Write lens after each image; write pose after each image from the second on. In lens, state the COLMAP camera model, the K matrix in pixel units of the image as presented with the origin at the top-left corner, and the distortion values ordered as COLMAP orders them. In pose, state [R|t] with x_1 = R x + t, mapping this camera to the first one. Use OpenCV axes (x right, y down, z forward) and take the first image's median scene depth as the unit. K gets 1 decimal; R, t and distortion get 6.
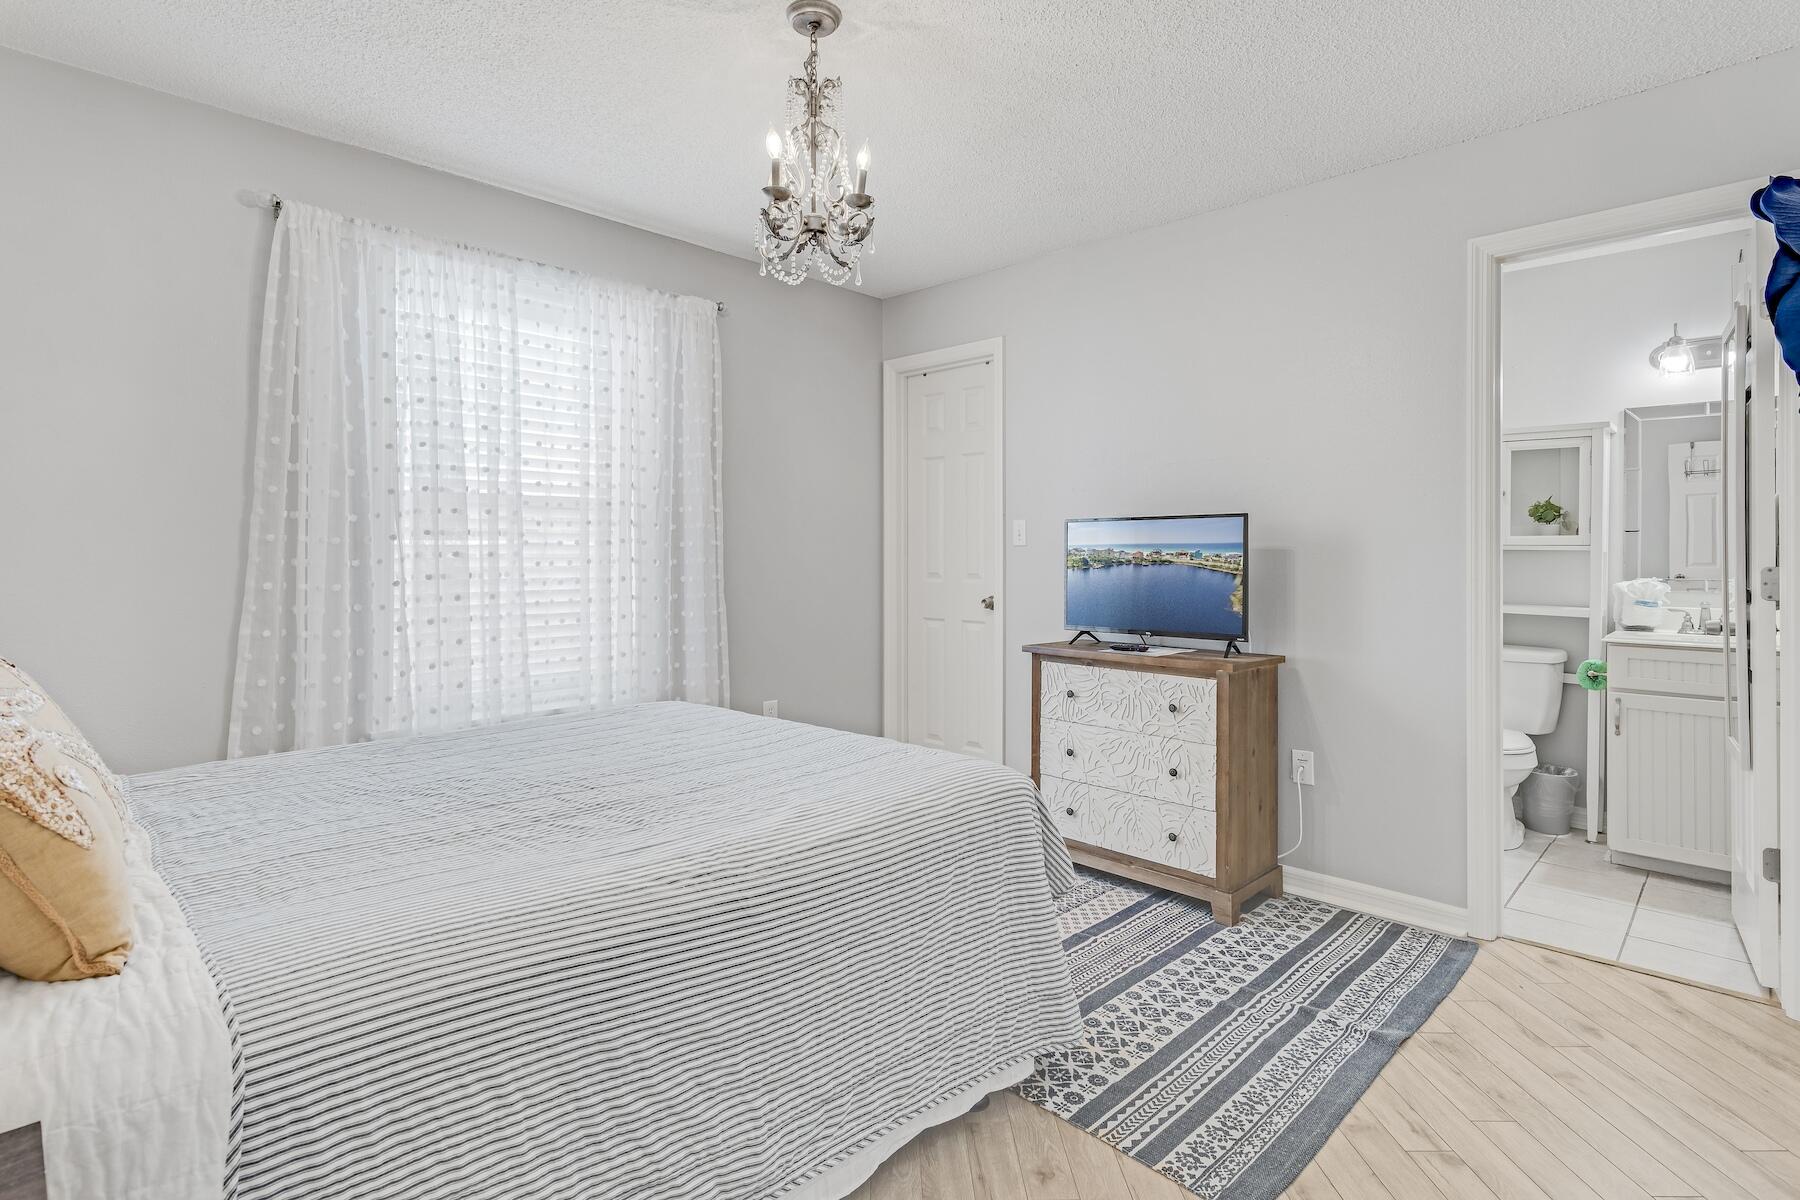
lens RADIAL K [[884.4, 0, 902.9], [0, 884.4, 573.8], [0, 0, 1]] dist [-0.000359, 0.000033]
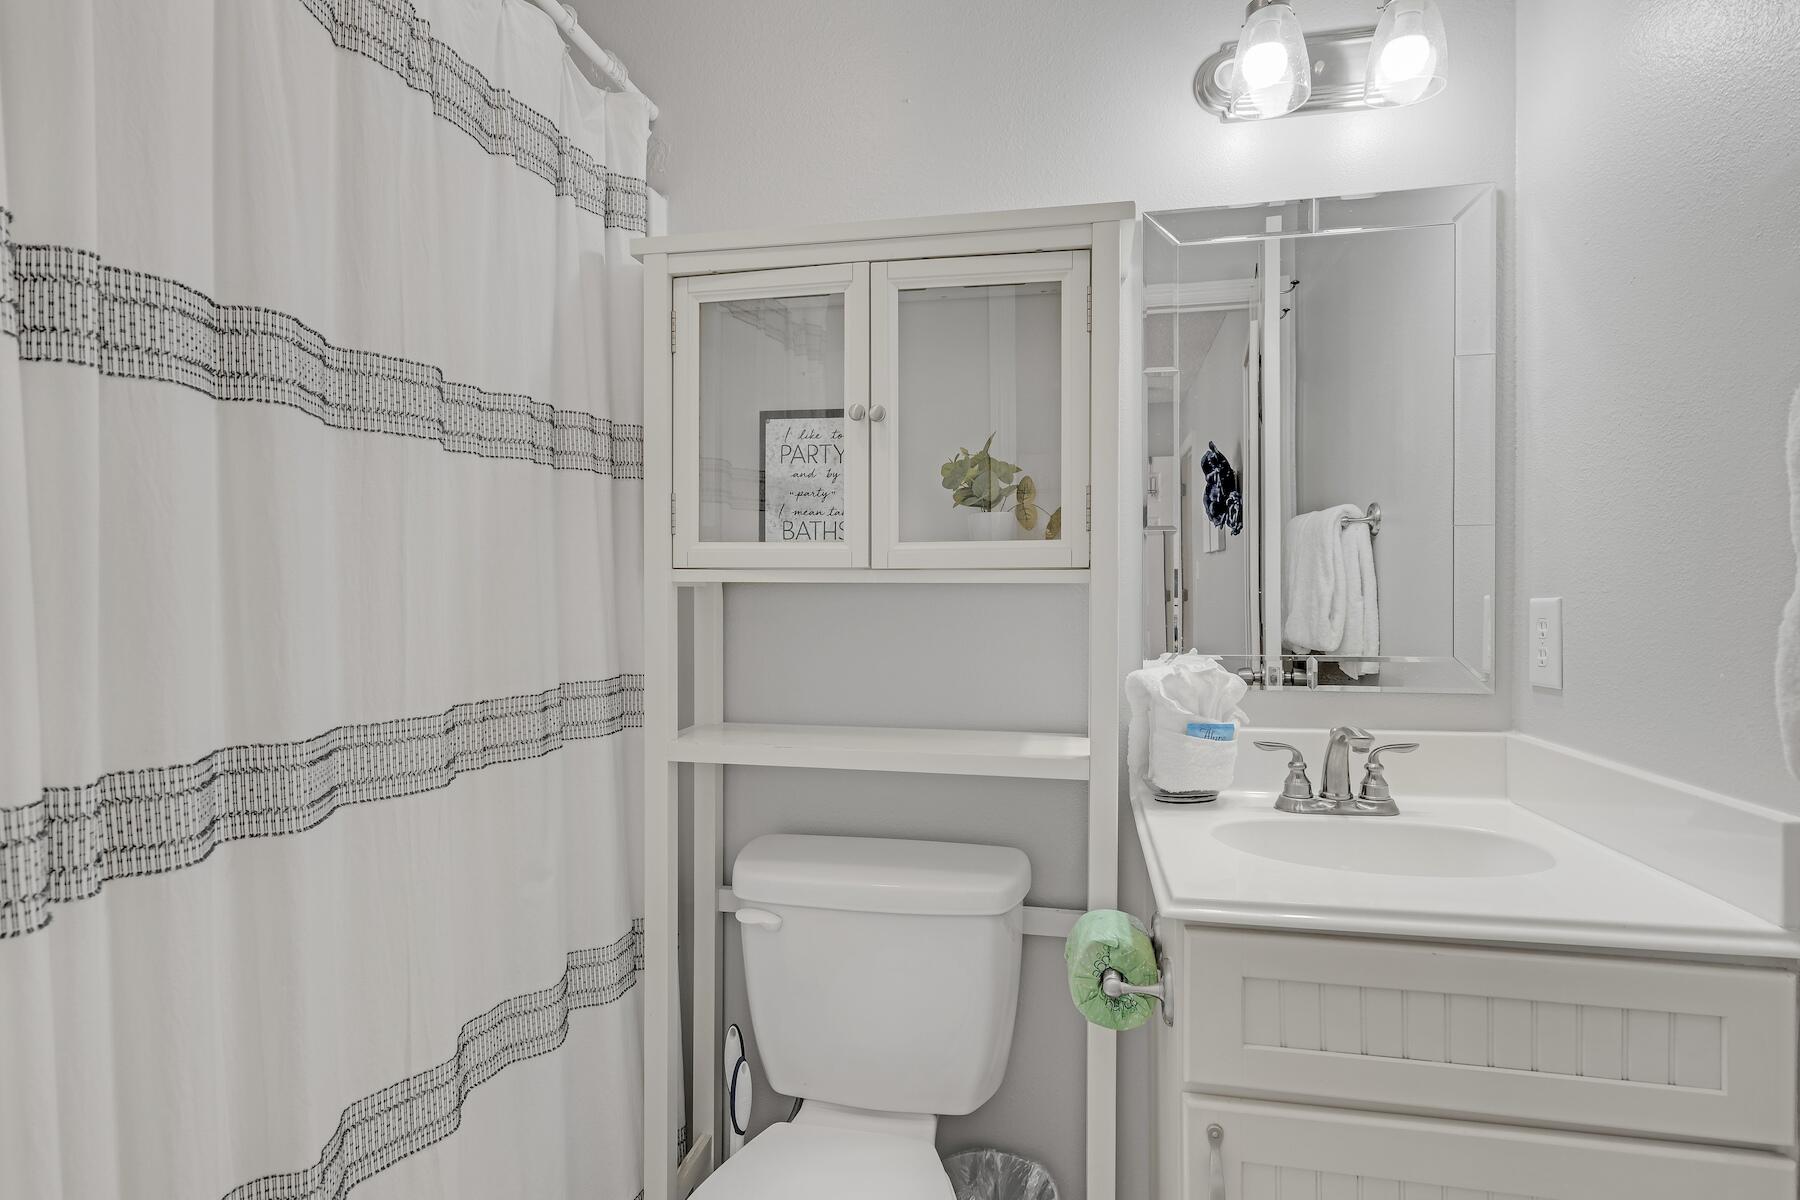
lens RADIAL K [[884.4, 0, 902.9], [0, 884.4, 573.8], [0, 0, 1]] dist [-0.000359, 0.000033]
pose [[0.842624, 0.001242, 0.538501, 0.522343], [0.010069, 0.999786, -0.018062, -0.024634], [-0.538408, 0.020642, 0.842431, 0.737202]]
